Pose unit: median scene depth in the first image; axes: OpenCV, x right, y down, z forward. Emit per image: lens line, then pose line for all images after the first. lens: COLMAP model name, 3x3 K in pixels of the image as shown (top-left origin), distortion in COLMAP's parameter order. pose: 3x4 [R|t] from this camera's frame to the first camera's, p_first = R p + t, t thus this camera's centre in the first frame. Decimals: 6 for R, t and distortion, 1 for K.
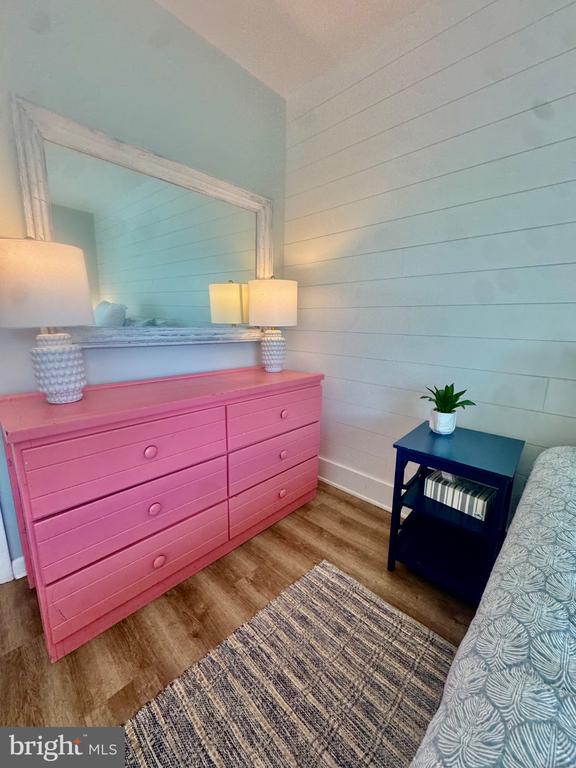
lens RADIAL K [[306.2, 0, 288.9], [0, 306.2, 382.4], [0, 0, 1]] dist [-0.003176, 0.000541]
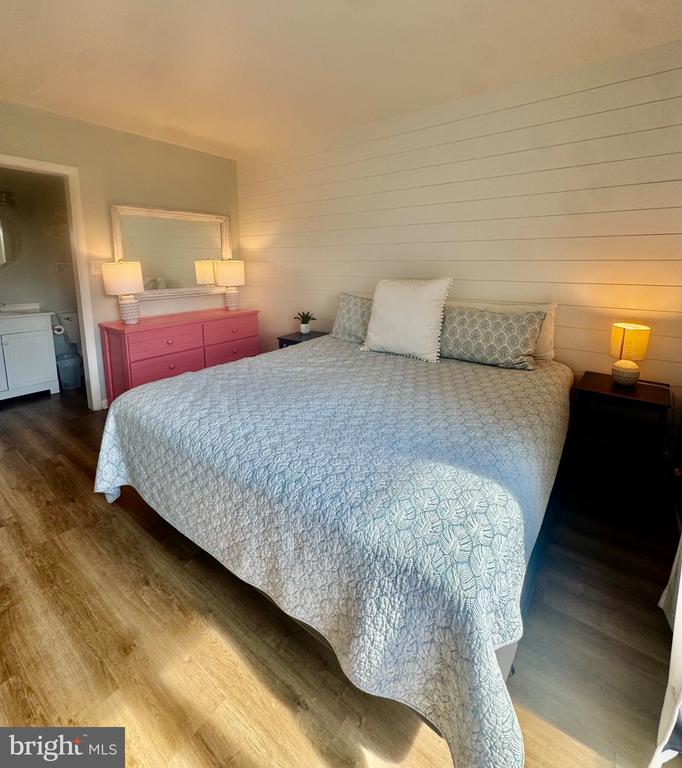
lens RADIAL K [[361.8, 0, 343.9], [0, 361.8, 311.7], [0, 0, 1]] dist [-0.003087, -0.000894]
pose [[0.993034, -0.041659, 0.110216, 0.508191], [0.047099, 0.997774, -0.047217, 0.148028], [-0.108003, 0.052080, 0.992785, -1.661257]]
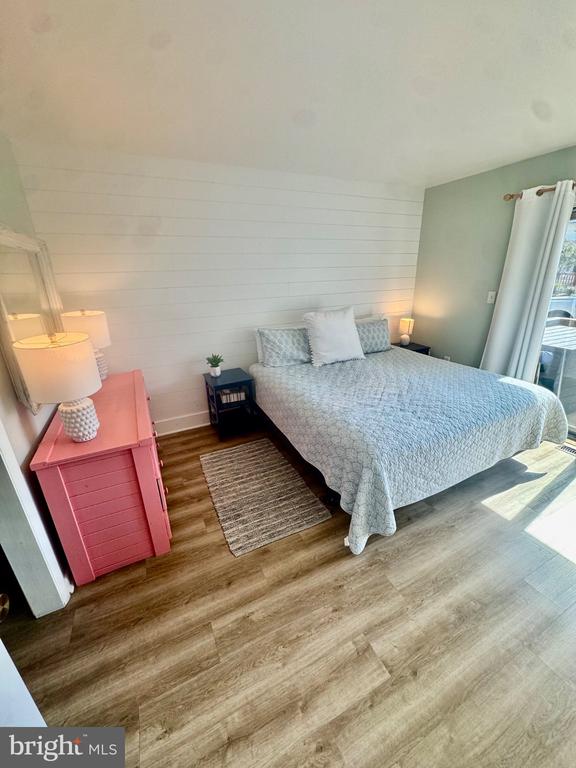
lens RADIAL K [[306.2, 0, 288.9], [0, 306.2, 382.4], [0, 0, 1]] dist [-0.003176, 0.000541]
pose [[0.347658, -0.348065, 0.870623, -1.307601], [0.212245, 0.933656, 0.288511, -0.331480], [-0.913283, 0.084482, 0.398468, -0.381563]]
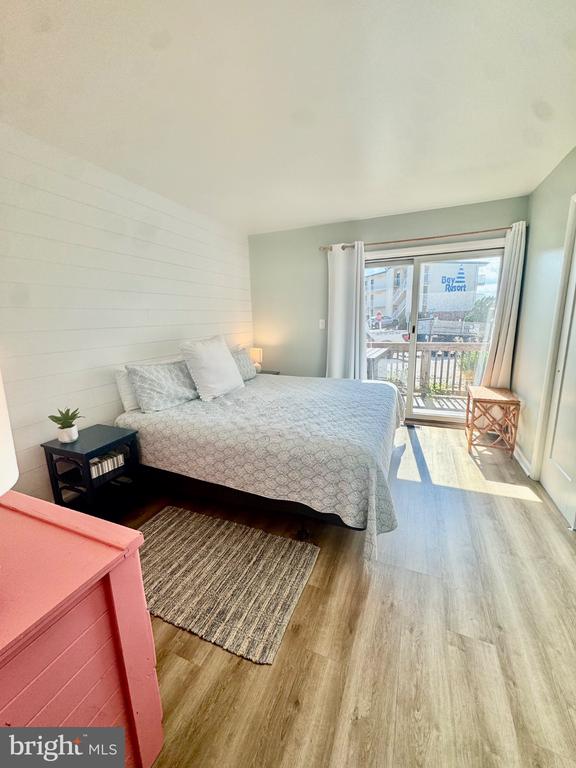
lens RADIAL K [[306.2, 0, 288.9], [0, 306.2, 382.4], [0, 0, 1]] dist [-0.003176, 0.000541]
pose [[-0.359827, -0.205488, 0.910110, -1.164942], [0.195883, 0.937068, 0.289020, -0.321443], [-0.912225, 0.282272, -0.296931, 0.411604]]
